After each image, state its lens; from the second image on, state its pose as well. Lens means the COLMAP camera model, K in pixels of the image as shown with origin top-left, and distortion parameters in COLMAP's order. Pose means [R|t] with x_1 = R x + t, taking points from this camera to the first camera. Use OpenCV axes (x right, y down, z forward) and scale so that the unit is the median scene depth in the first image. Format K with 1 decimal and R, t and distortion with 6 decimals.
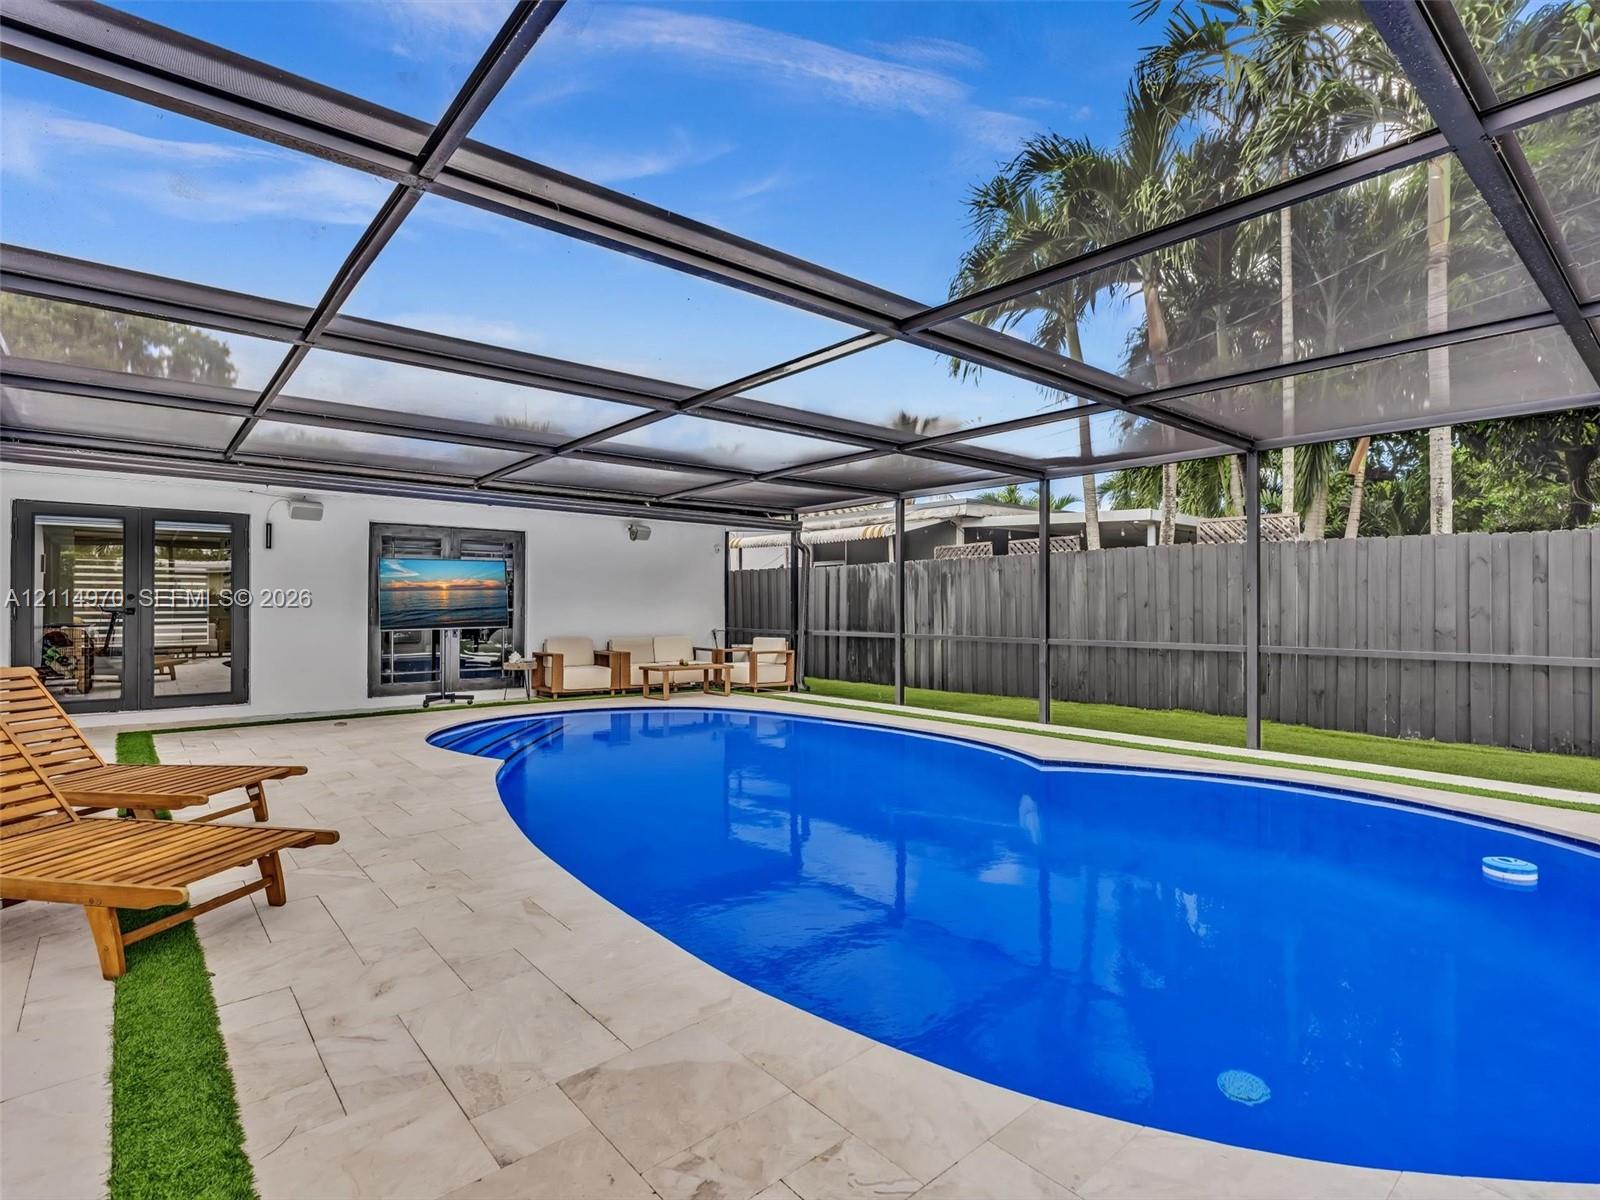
lens RADIAL K [[802.8, 0, 799.4], [0, 802.8, 598.4], [0, 0, 1]] dist [-0.006064, 0.000638]
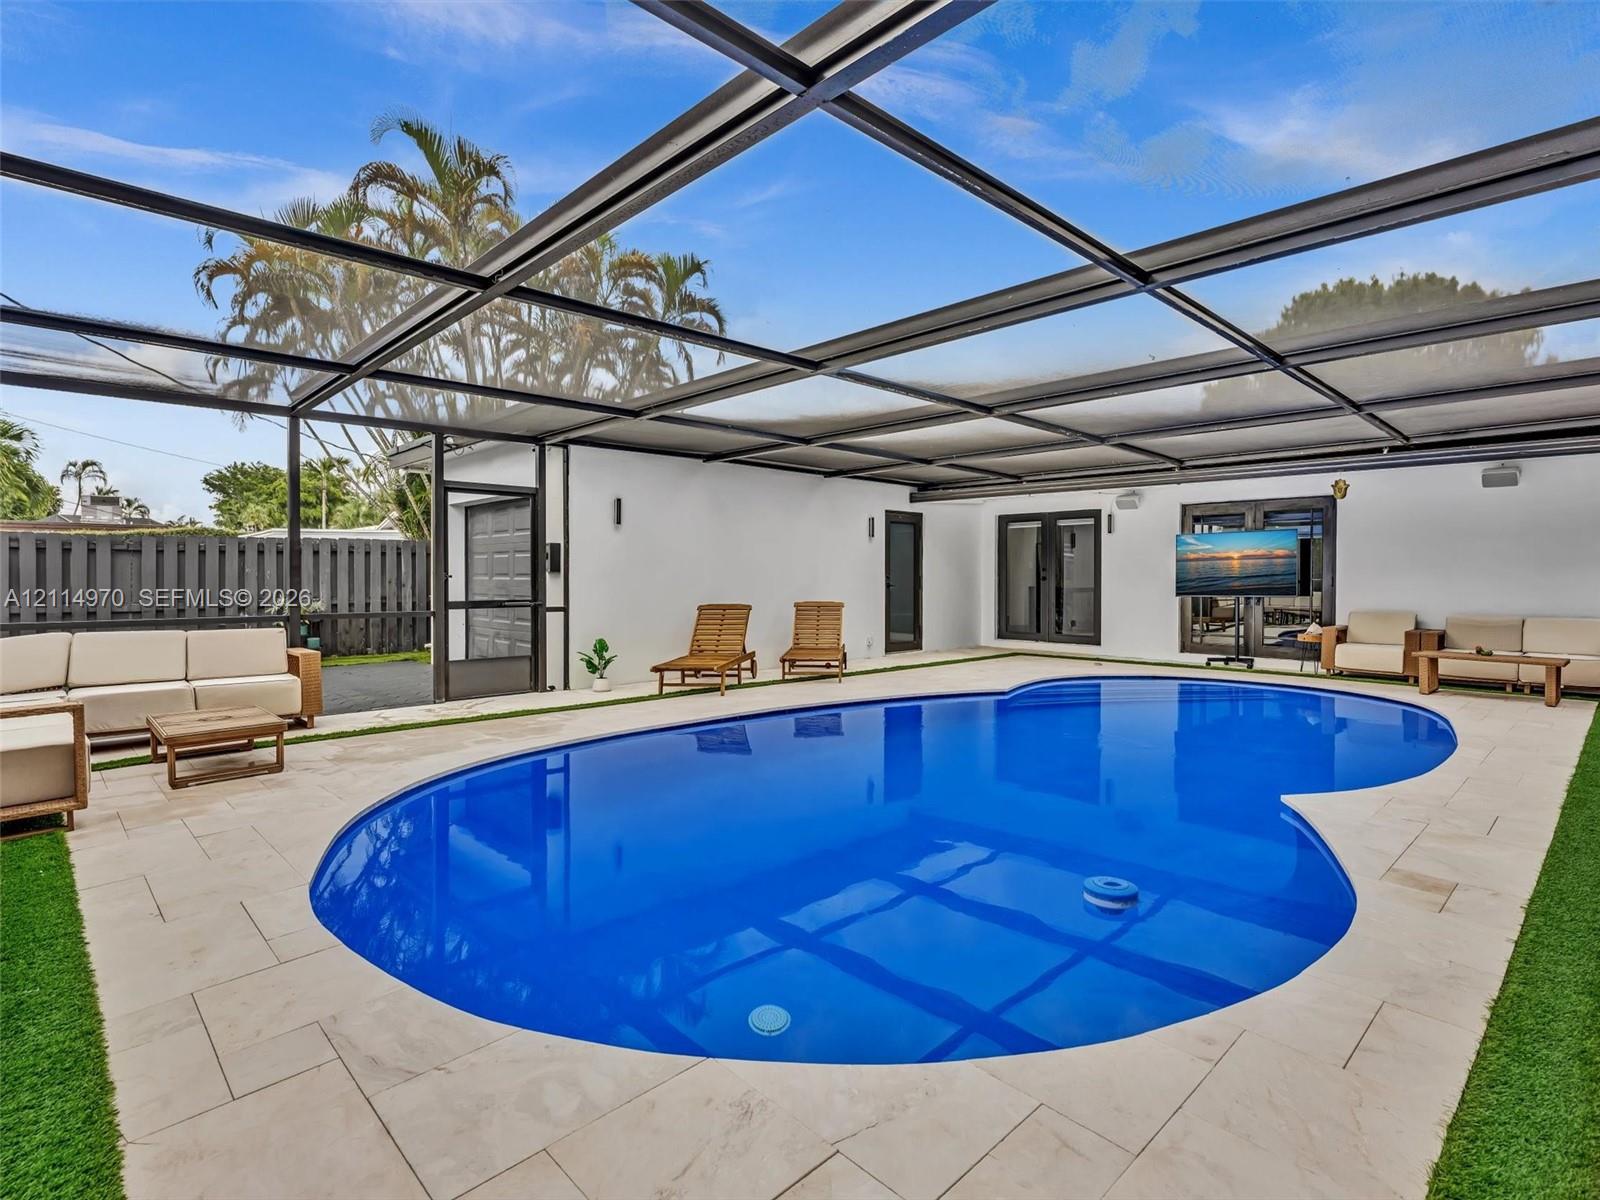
lens RADIAL K [[802.8, 0, 793.9], [0, 802.8, 596.1], [0, 0, 1]] dist [-0.006064, 0.000638]
pose [[0.062324, 0.024084, -0.997765, 0.565234], [0.010546, 0.999637, 0.024788, 0.004020], [0.998000, -0.012067, 0.062048, 0.326711]]
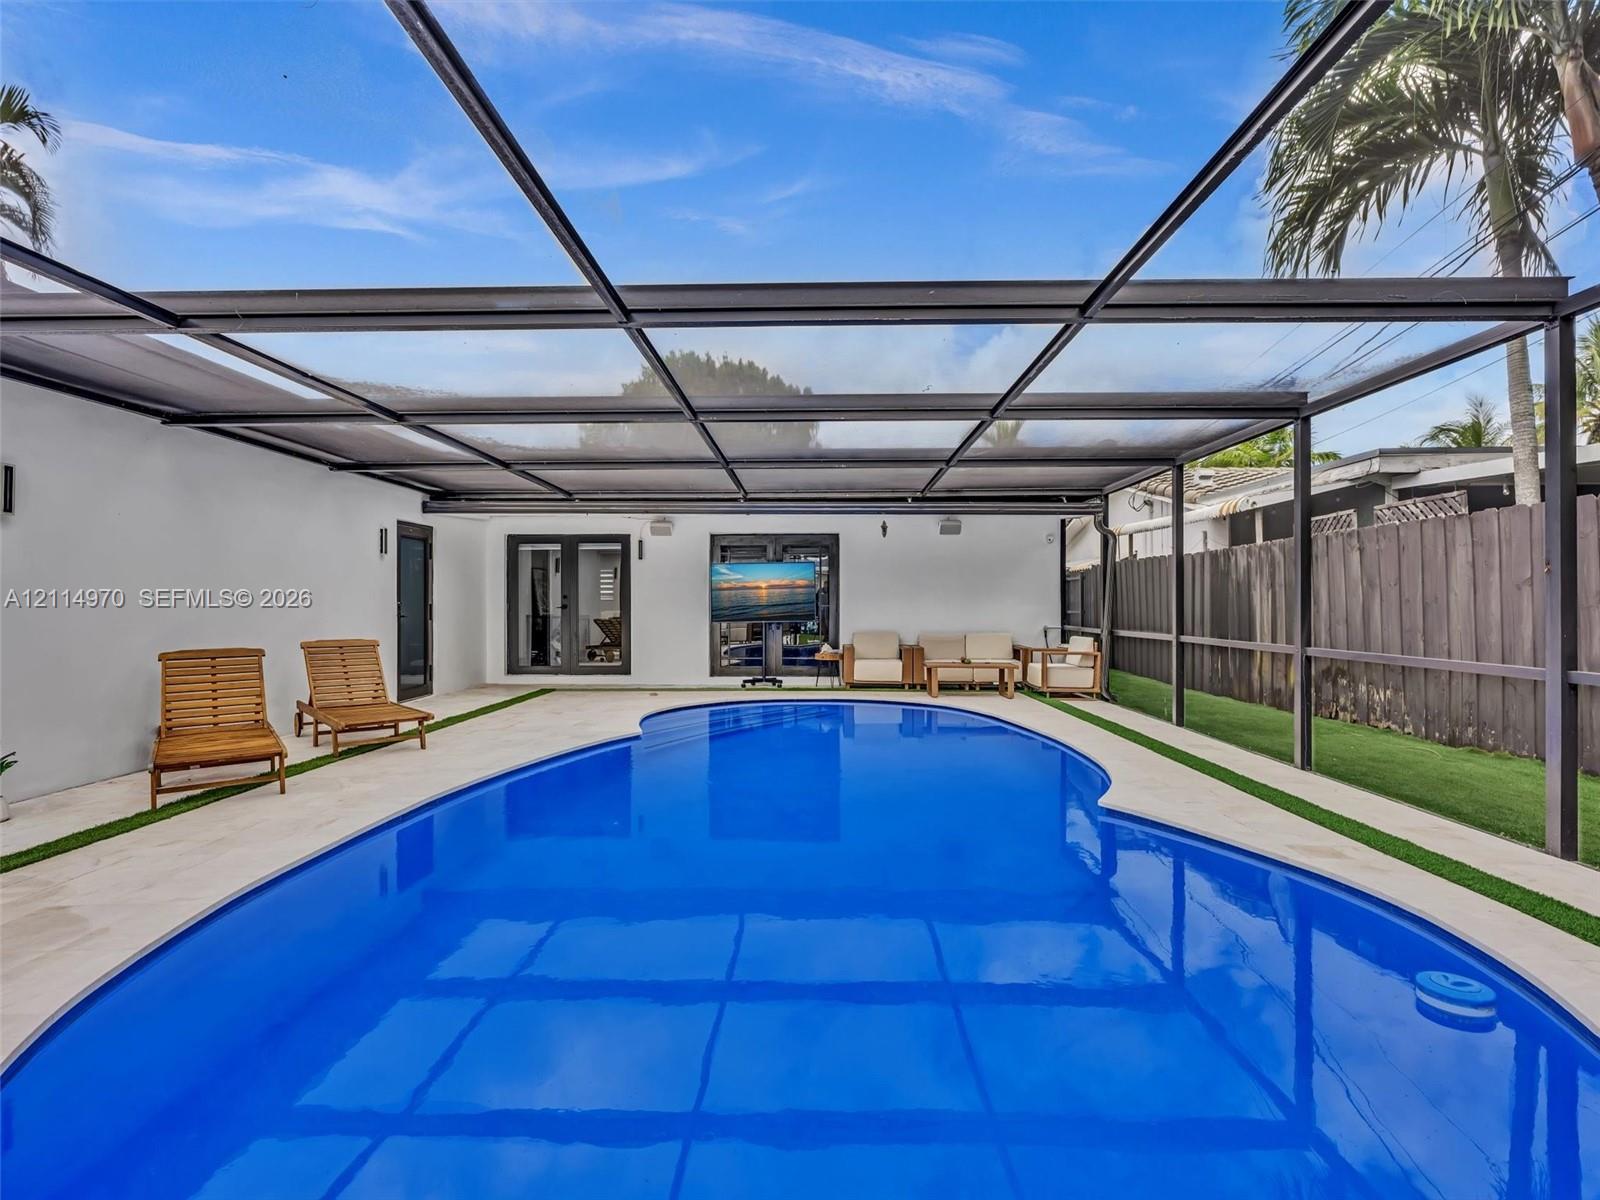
lens RADIAL K [[802.8, 0, 799.3], [0, 802.8, 574.3], [0, 0, 1]] dist [-0.006064, 0.000638]
pose [[0.746202, -0.025926, -0.665215, 0.359025], [0.009974, 0.999565, -0.027770, 0.001726], [0.665645, 0.014087, 0.746135, 0.153880]]
